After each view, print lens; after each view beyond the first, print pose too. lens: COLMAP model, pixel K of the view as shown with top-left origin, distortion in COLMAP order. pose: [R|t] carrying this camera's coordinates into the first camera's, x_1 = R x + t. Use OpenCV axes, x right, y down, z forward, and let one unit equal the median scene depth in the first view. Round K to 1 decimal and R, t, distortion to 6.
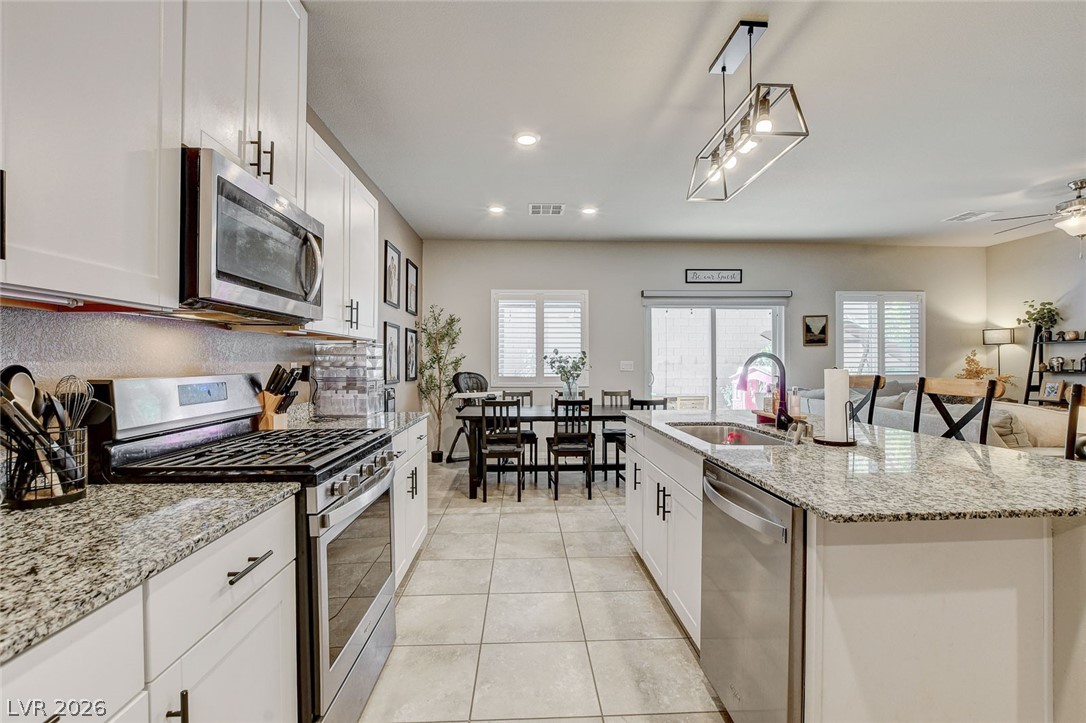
lens RADIAL K [[483.9, 0, 542.0], [0, 483.9, 358.6], [0, 0, 1]] dist [-0.022601, 0.002920]
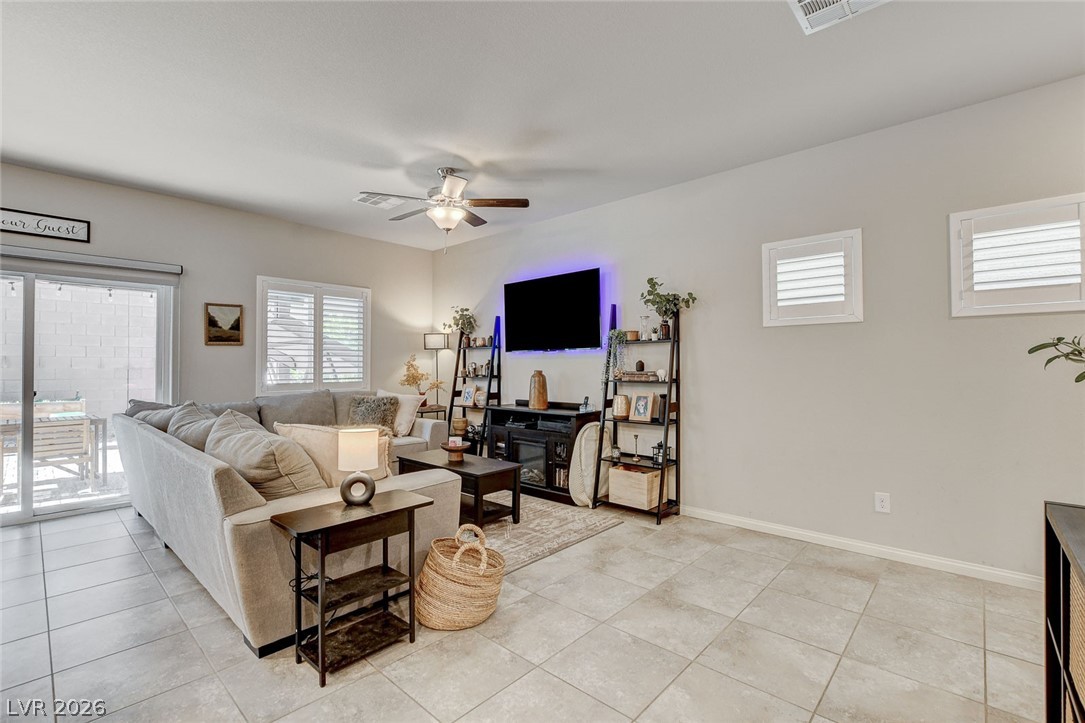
lens RADIAL K [[483.5, 0, 553.6], [0, 483.5, 363.8], [0, 0, 1]] dist [-0.022601, 0.002920]
pose [[0.687714, 0.003838, 0.725972, 0.420066], [-0.004619, 0.999989, -0.000912, -0.000388], [-0.725967, -0.002726, 0.687724, 0.142549]]
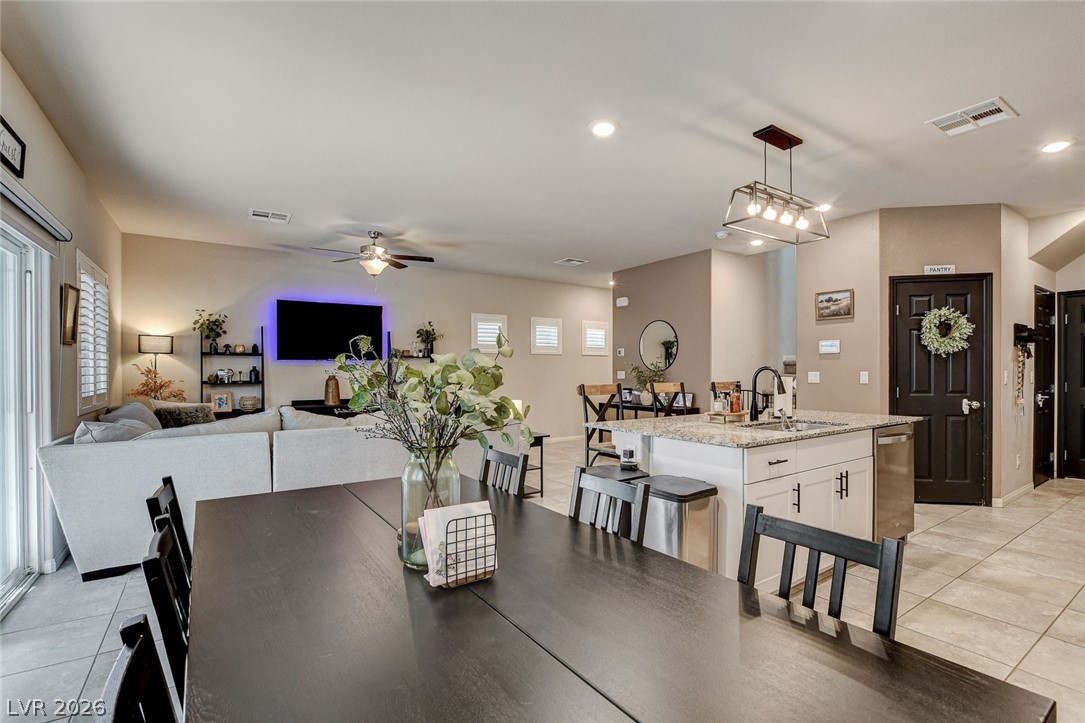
lens RADIAL K [[483.5, 0, 548.4], [0, 483.5, 371.6], [0, 0, 1]] dist [-0.022601, 0.002920]
pose [[-0.540134, 0.000045, 0.841579, -0.151508], [-0.002461, 0.999996, -0.001633, 0.001922], [-0.841575, -0.002953, -0.540132, 0.906307]]
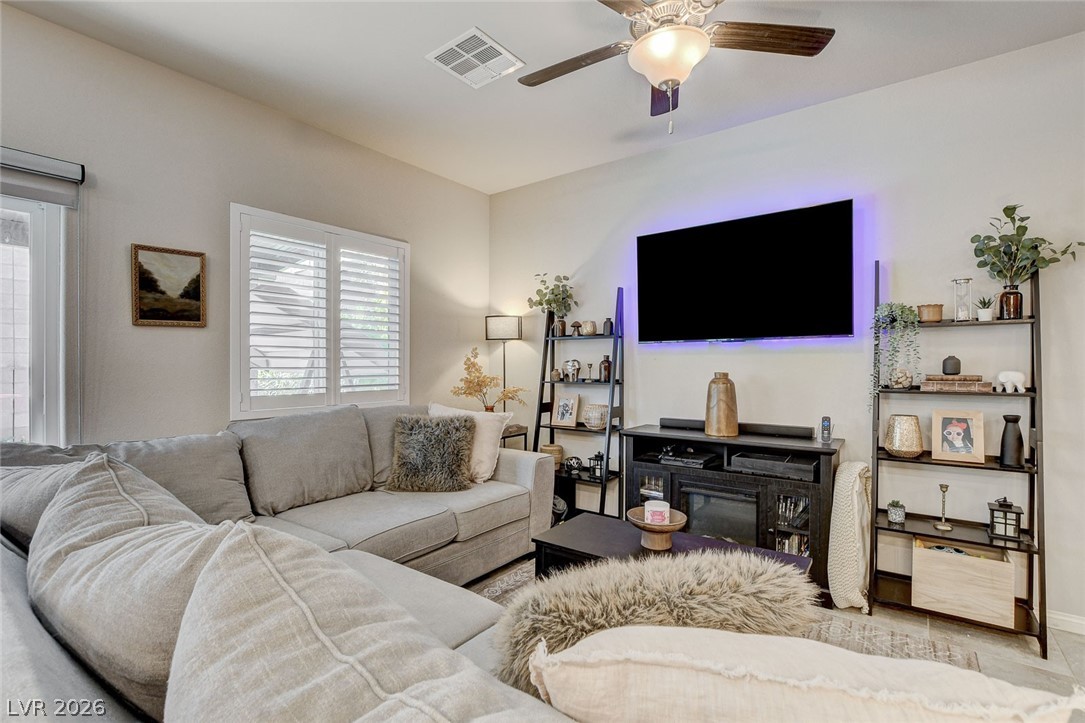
lens RADIAL K [[483.5, 0, 545.2], [0, 483.5, 370.0], [0, 0, 1]] dist [-0.022601, 0.002920]
pose [[0.619485, -0.006580, 0.784981, 0.494639], [-0.005256, 0.999908, 0.012530, 0.002154], [-0.784991, -0.011888, 0.619393, 0.566325]]
